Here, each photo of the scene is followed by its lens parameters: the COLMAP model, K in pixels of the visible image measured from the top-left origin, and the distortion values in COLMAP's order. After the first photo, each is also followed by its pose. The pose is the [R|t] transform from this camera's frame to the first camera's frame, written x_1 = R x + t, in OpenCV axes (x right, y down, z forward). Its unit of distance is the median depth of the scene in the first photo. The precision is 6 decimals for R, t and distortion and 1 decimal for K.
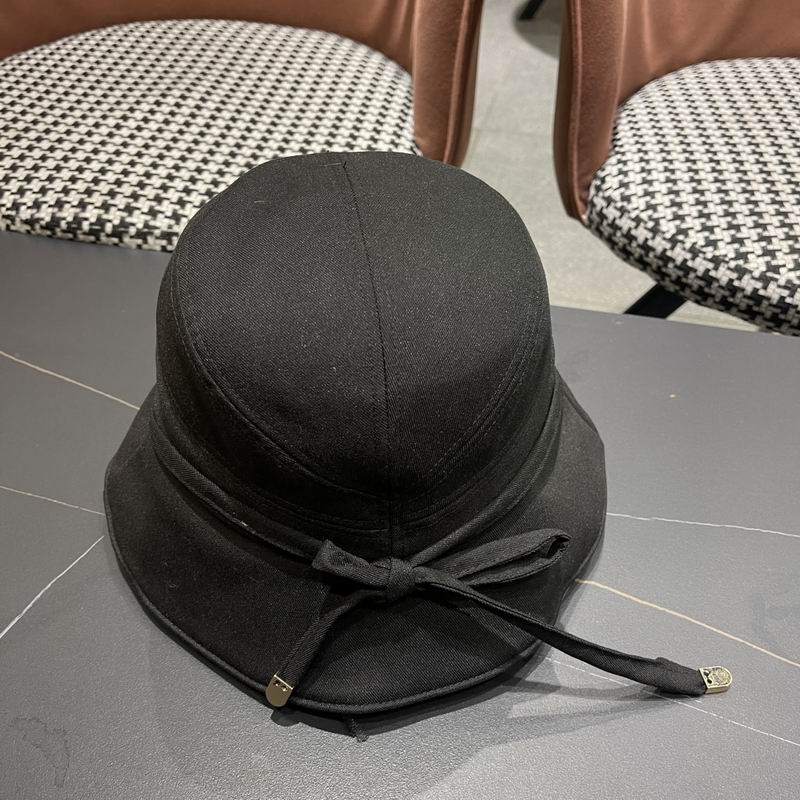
lens RADIAL K [[825.1, 0, 414.9], [0, 825.1, 411.1], [0, 0, 1]] dist [0.015357, 0.000000]
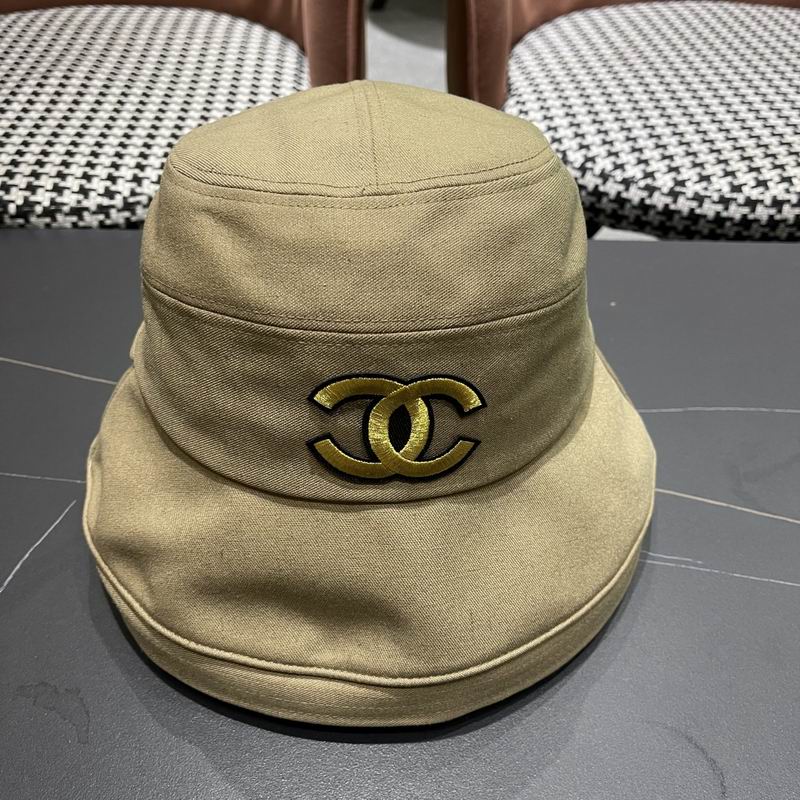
lens RADIAL K [[825.1, 0, 403.0], [0, 825.1, 407.8], [0, 0, 1]] dist [0.015357, 0.000000]
pose [[0.984115, -0.126209, 0.124858, -0.074641], [0.127985, 0.991756, -0.006273, 0.067043], [-0.123037, 0.022154, 0.992155, 0.005993]]
